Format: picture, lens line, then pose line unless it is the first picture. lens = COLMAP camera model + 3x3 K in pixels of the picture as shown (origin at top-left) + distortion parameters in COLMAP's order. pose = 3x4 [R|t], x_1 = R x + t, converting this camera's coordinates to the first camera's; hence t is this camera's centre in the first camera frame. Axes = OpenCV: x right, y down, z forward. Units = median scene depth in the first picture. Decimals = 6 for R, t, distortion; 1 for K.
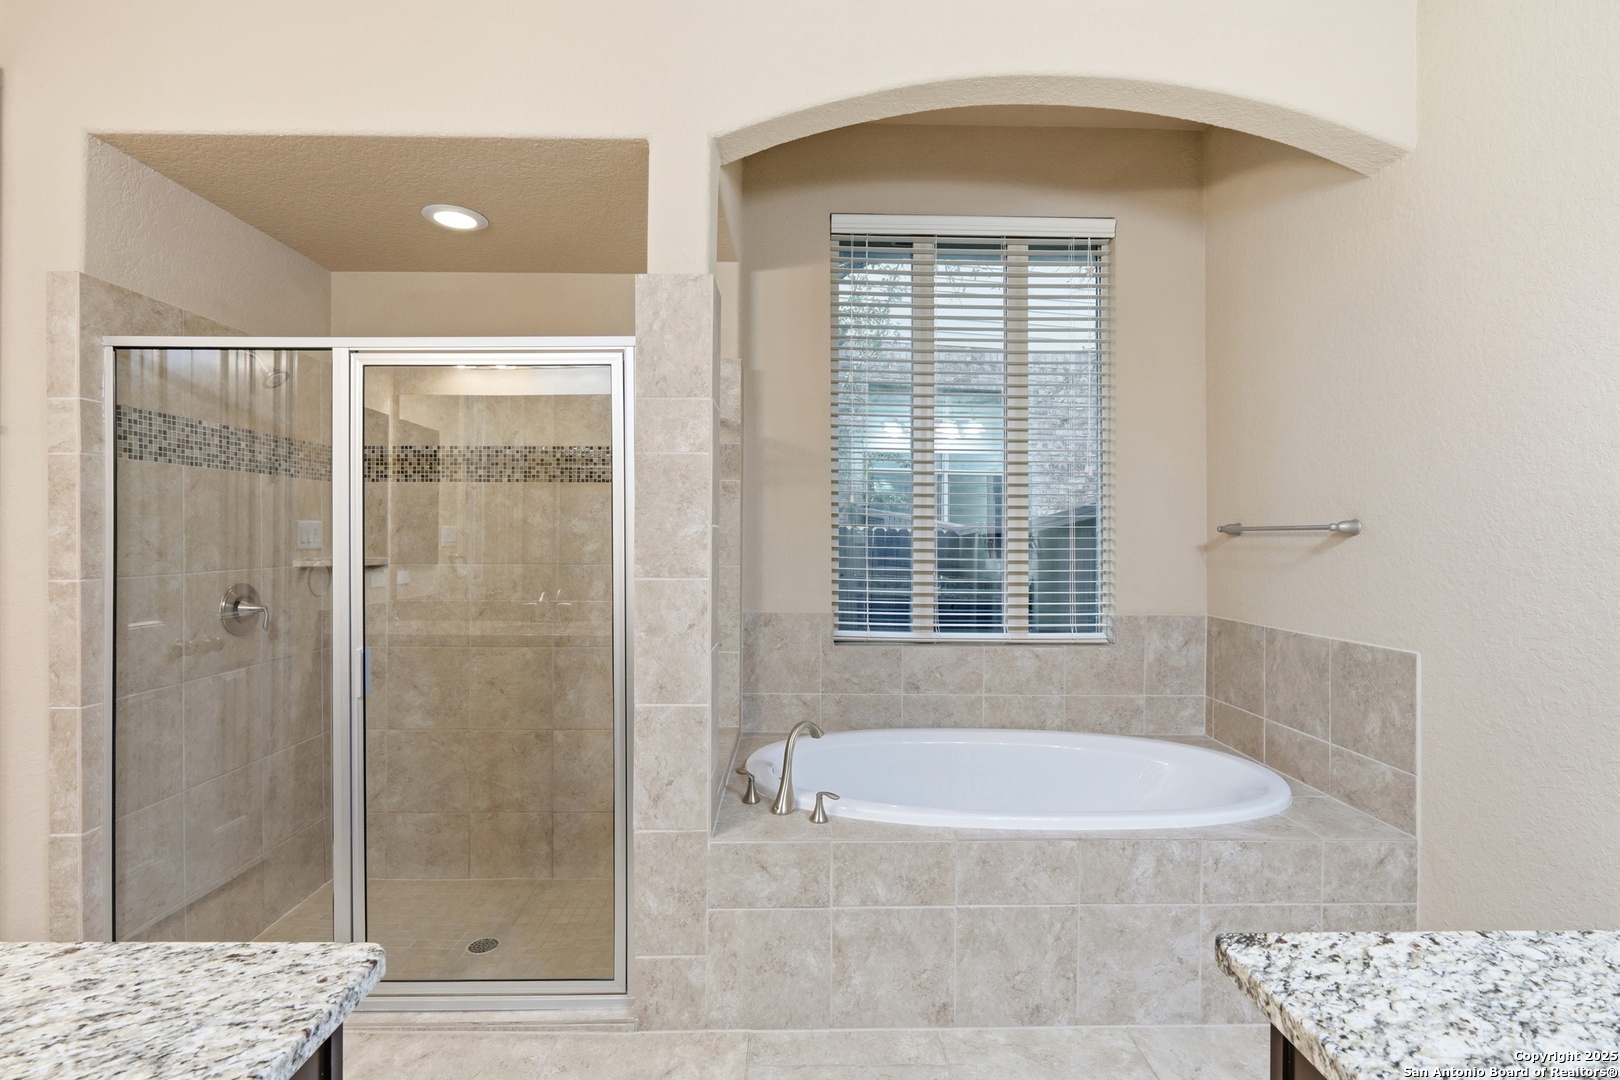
lens RADIAL K [[746.8, 0, 810.0], [0, 746.8, 540.0], [0, 0, 1]] dist [-0.006997, 0.000373]
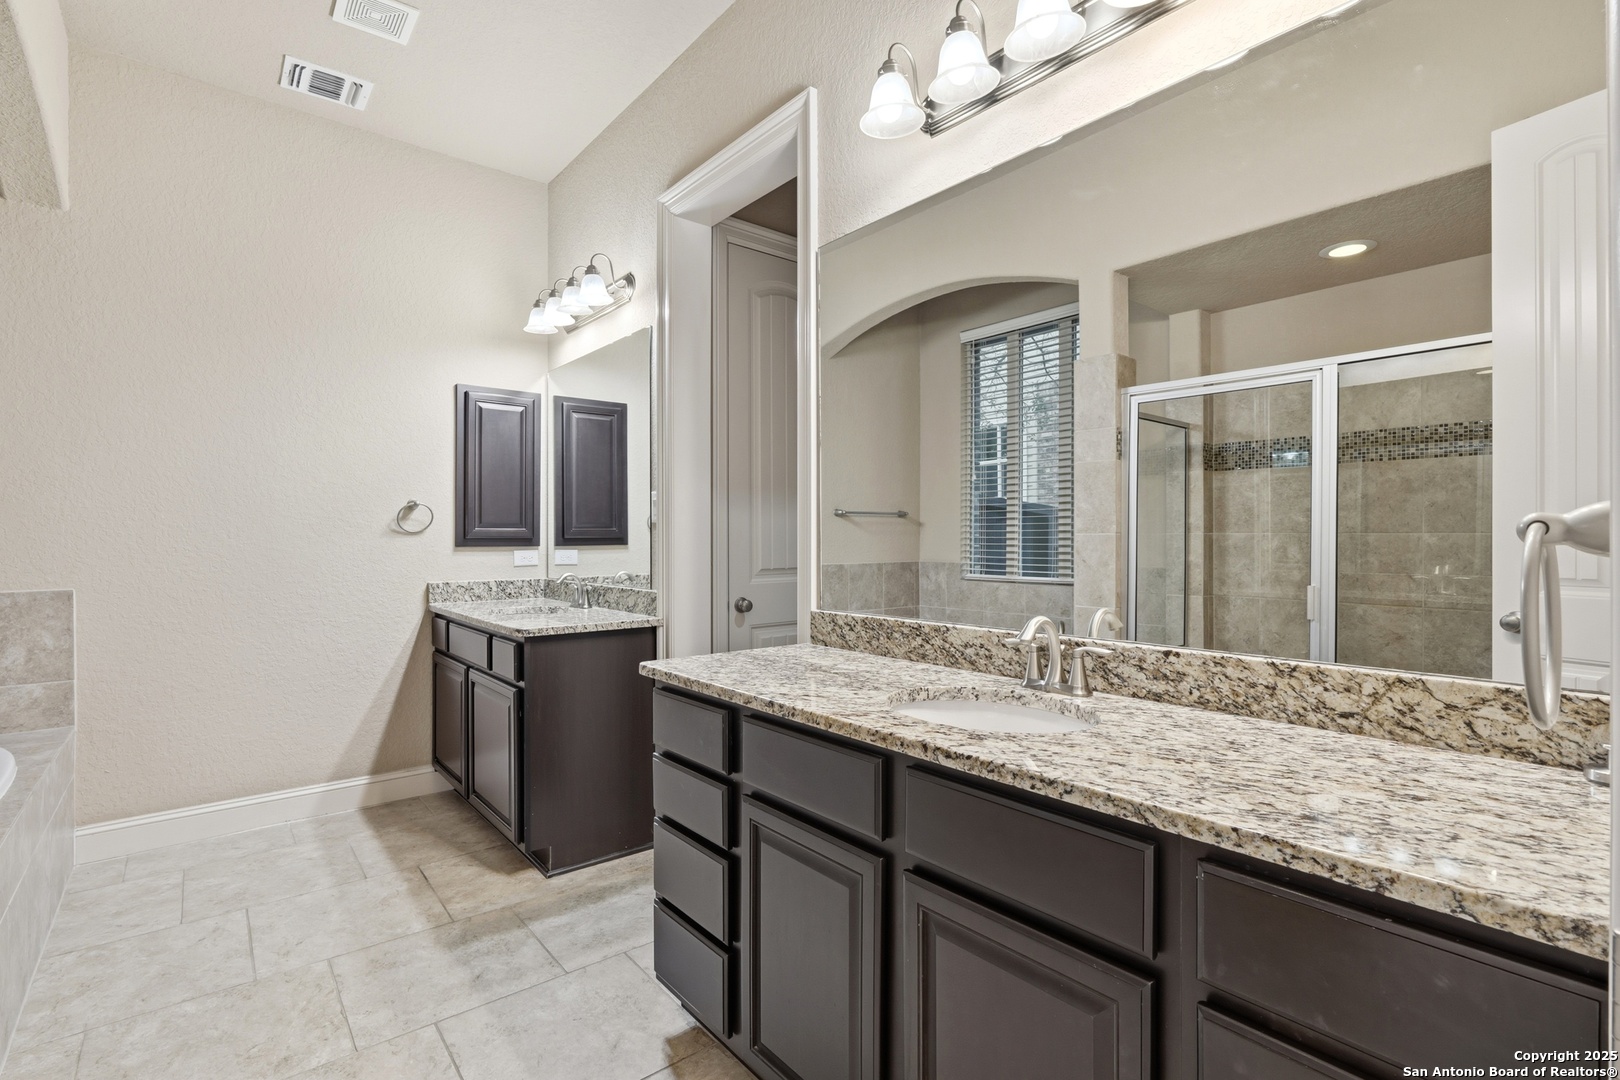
lens RADIAL K [[746.8, 0, 810.0], [0, 746.8, 540.0], [0, 0, 1]] dist [-0.006997, 0.000373]
pose [[-0.625750, -0.004921, 0.780008, -1.066800], [0.000149, 0.999979, 0.006428, 0.053839], [-0.780023, 0.004138, -0.625737, 0.796731]]
